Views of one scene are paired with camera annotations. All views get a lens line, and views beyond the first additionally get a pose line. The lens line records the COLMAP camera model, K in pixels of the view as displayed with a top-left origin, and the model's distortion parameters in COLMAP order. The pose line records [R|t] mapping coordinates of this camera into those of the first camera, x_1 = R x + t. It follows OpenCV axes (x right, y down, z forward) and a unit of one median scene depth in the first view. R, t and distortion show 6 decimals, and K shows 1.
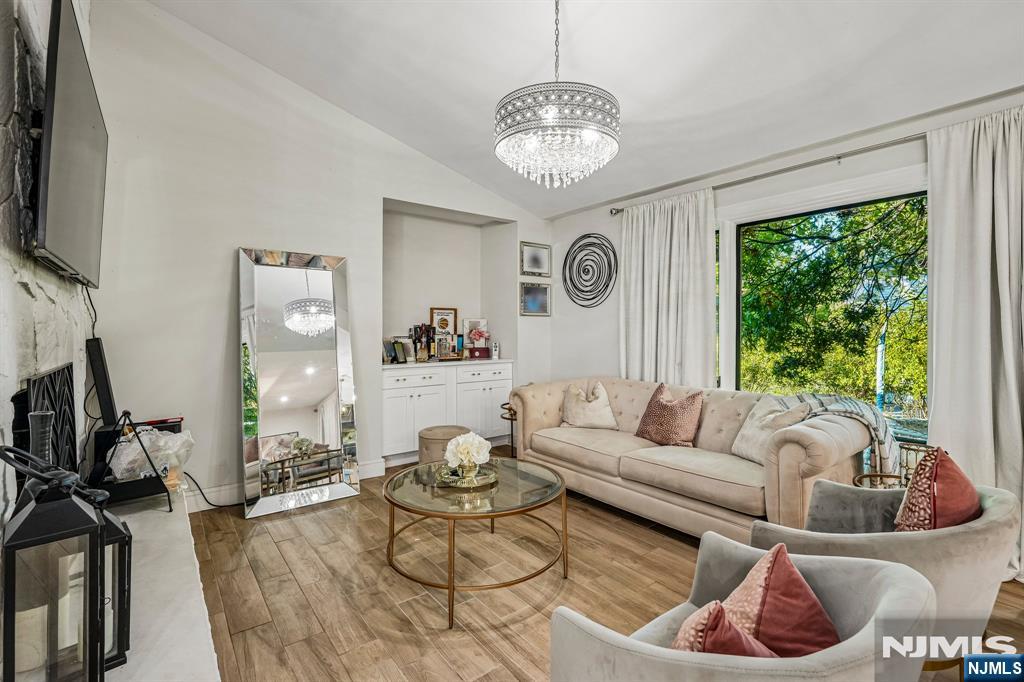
lens RADIAL K [[456.9, 0, 512.0], [0, 456.9, 341.0], [0, 0, 1]] dist [-0.029612, 0.000428]
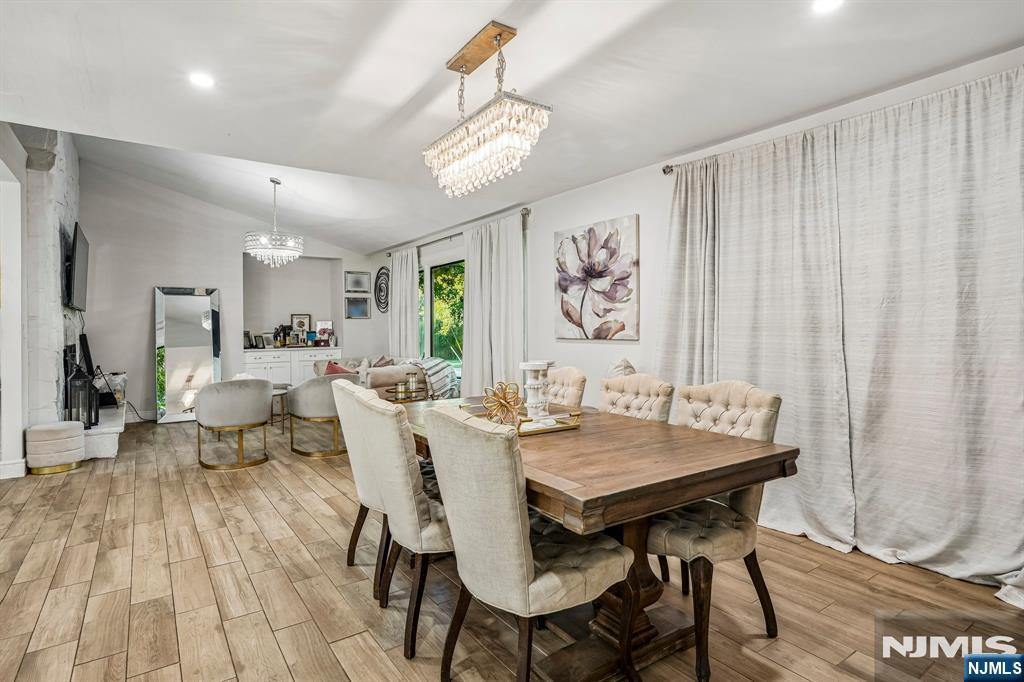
lens RADIAL K [[527.3, 0, 512.0], [0, 527.3, 341.0], [0, 0, 1]] dist [-0.001385, -0.000967]
pose [[0.998911, -0.010059, -0.045564, 0.704503], [0.010065, 0.999949, -0.000106, 0.028060], [0.045562, -0.000353, 0.998961, -0.816620]]
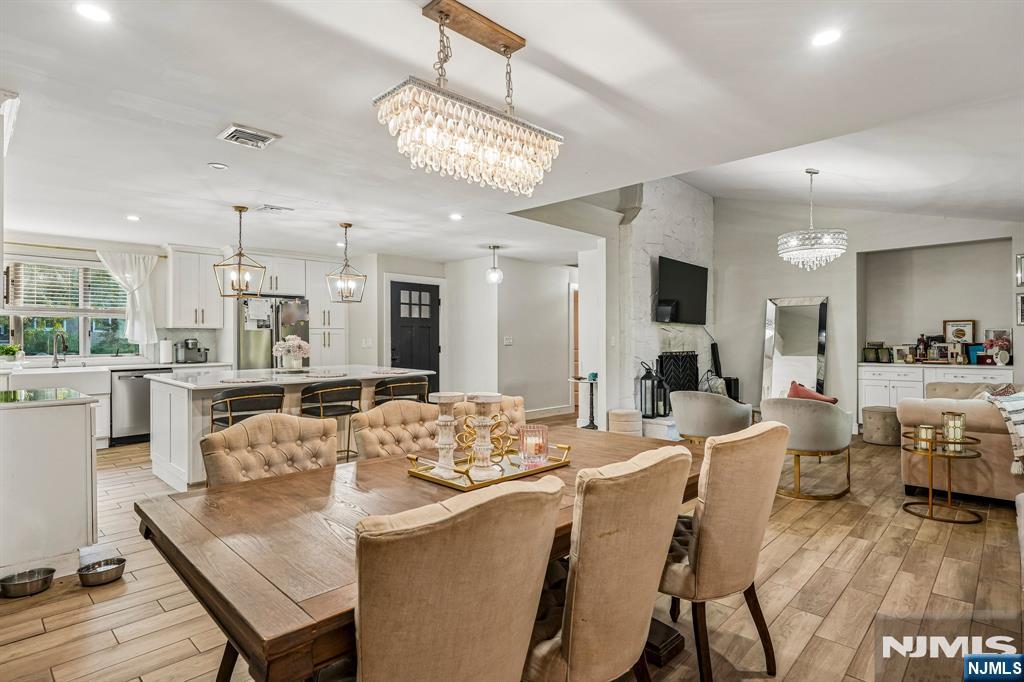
lens RADIAL K [[527.3, 0, 512.0], [0, 527.3, 341.0], [0, 0, 1]] dist [-0.001385, -0.000967]
pose [[0.148055, -0.004981, -0.988967, 1.075449], [-0.023653, 0.999683, -0.008576, 0.019404], [0.988696, 0.024662, 0.147890, -0.319787]]
